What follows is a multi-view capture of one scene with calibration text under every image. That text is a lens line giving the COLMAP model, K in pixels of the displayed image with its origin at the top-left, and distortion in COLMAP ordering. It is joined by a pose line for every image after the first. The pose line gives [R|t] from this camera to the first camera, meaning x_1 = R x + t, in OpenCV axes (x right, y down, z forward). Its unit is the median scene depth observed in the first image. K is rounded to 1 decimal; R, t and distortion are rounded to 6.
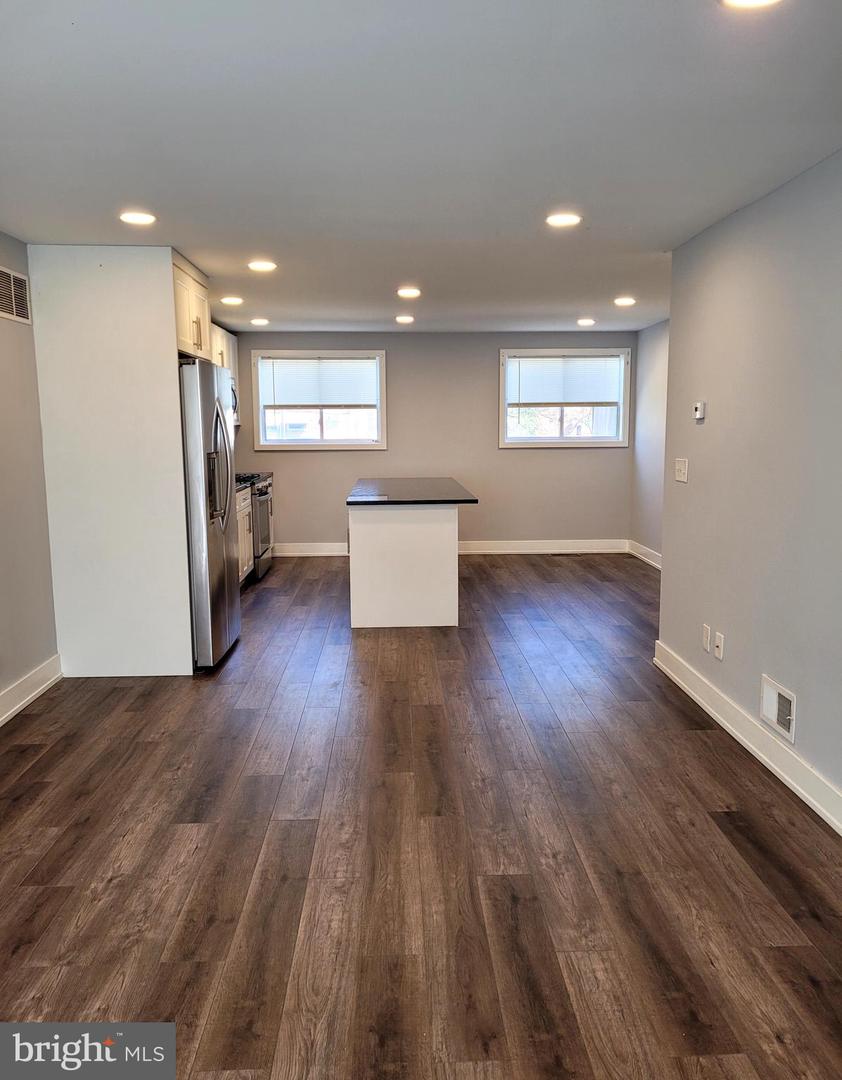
lens RADIAL K [[871.8, 0, 420.1], [0, 871.8, 538.7], [0, 0, 1]] dist [0.054480, -0.042116]
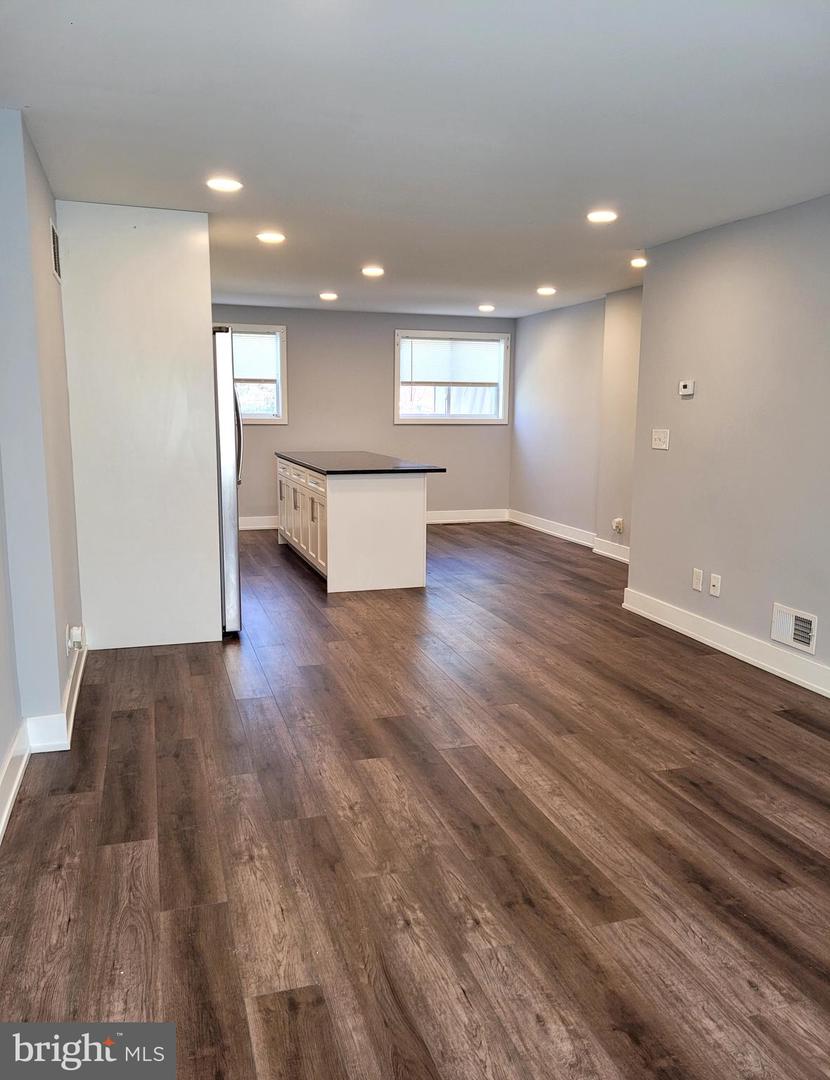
lens RADIAL K [[864.0, 0, 419.4], [0, 864.0, 534.0], [0, 0, 1]] dist [0.043438, -0.009759]
pose [[0.960979, -0.024271, 0.275556, -0.313946], [0.020000, 0.999632, 0.018301, 0.019049], [-0.275899, -0.012076, 0.961111, -0.023424]]
